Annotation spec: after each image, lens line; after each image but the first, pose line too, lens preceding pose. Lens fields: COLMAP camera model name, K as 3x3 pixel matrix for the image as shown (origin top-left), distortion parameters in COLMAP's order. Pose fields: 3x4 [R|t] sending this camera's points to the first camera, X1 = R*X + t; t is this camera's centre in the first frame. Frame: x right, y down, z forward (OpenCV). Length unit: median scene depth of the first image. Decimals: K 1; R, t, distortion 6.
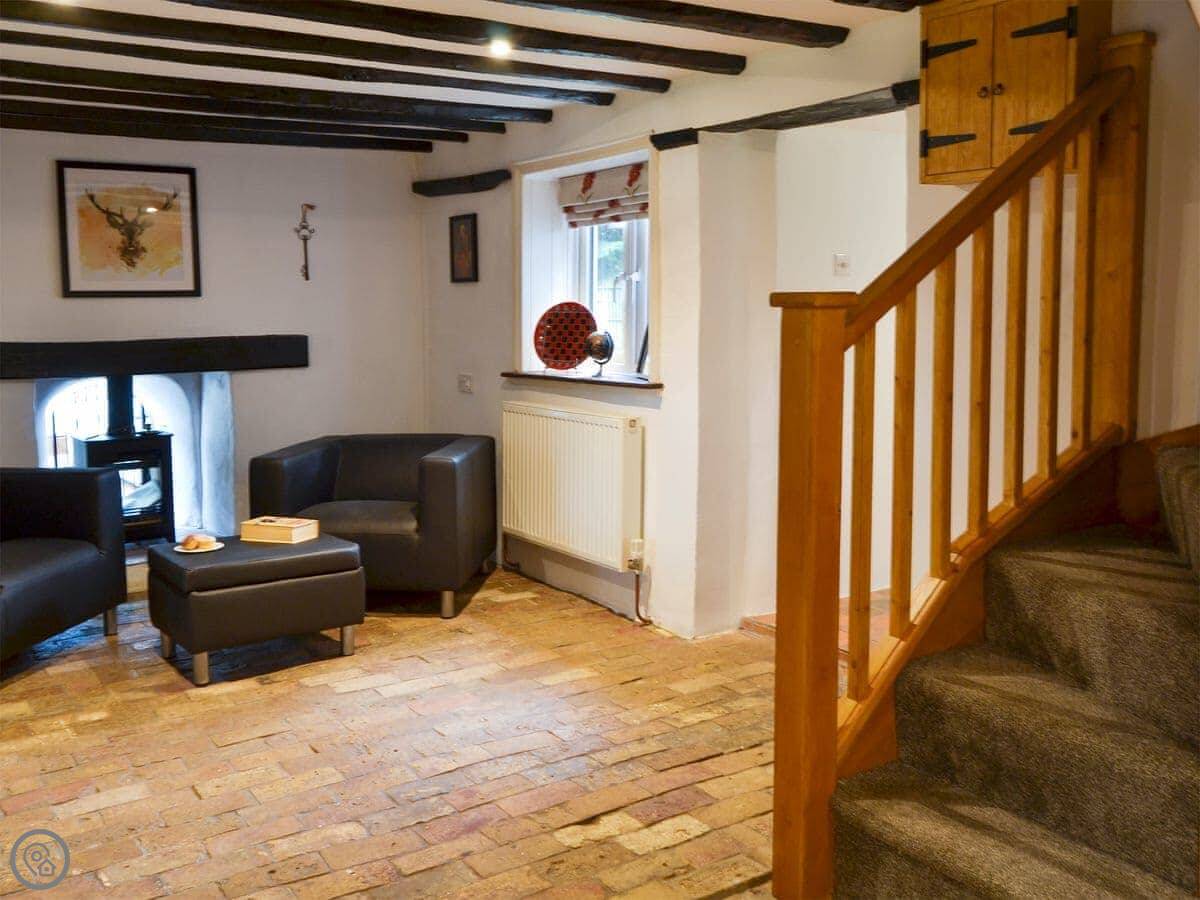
lens RADIAL K [[1184.2, 0, 599.0], [0, 1184.2, 384.9], [0, 0, 1]] dist [0.001379, -0.003210]
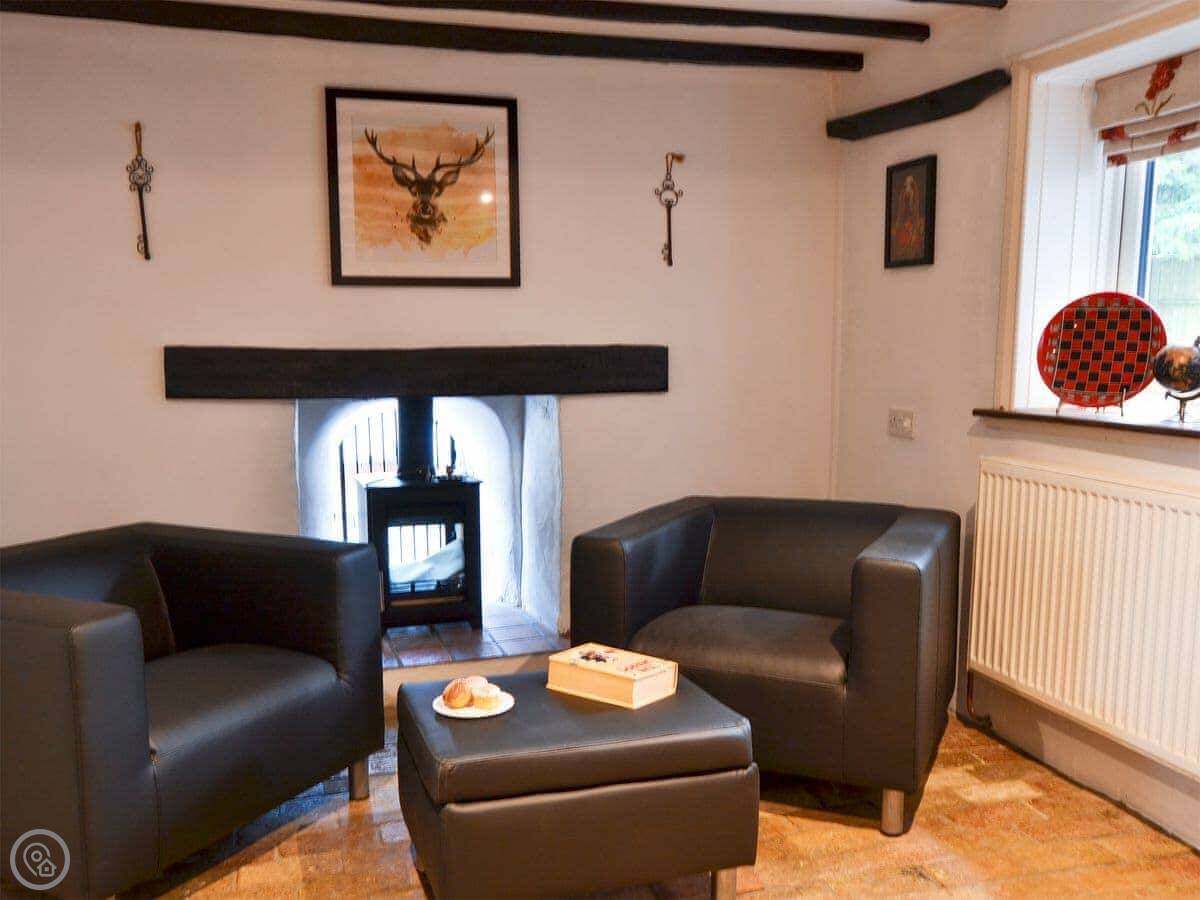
lens RADIAL K [[1063.4, 0, 563.3], [0, 1063.4, 416.8], [0, 0, 1]] dist [0.009073, 0.012206]
pose [[0.944067, 0.032492, -0.328149, -0.104206], [-0.029783, 0.999468, 0.013277, -0.007492], [0.328406, -0.002761, 0.944533, 0.415482]]
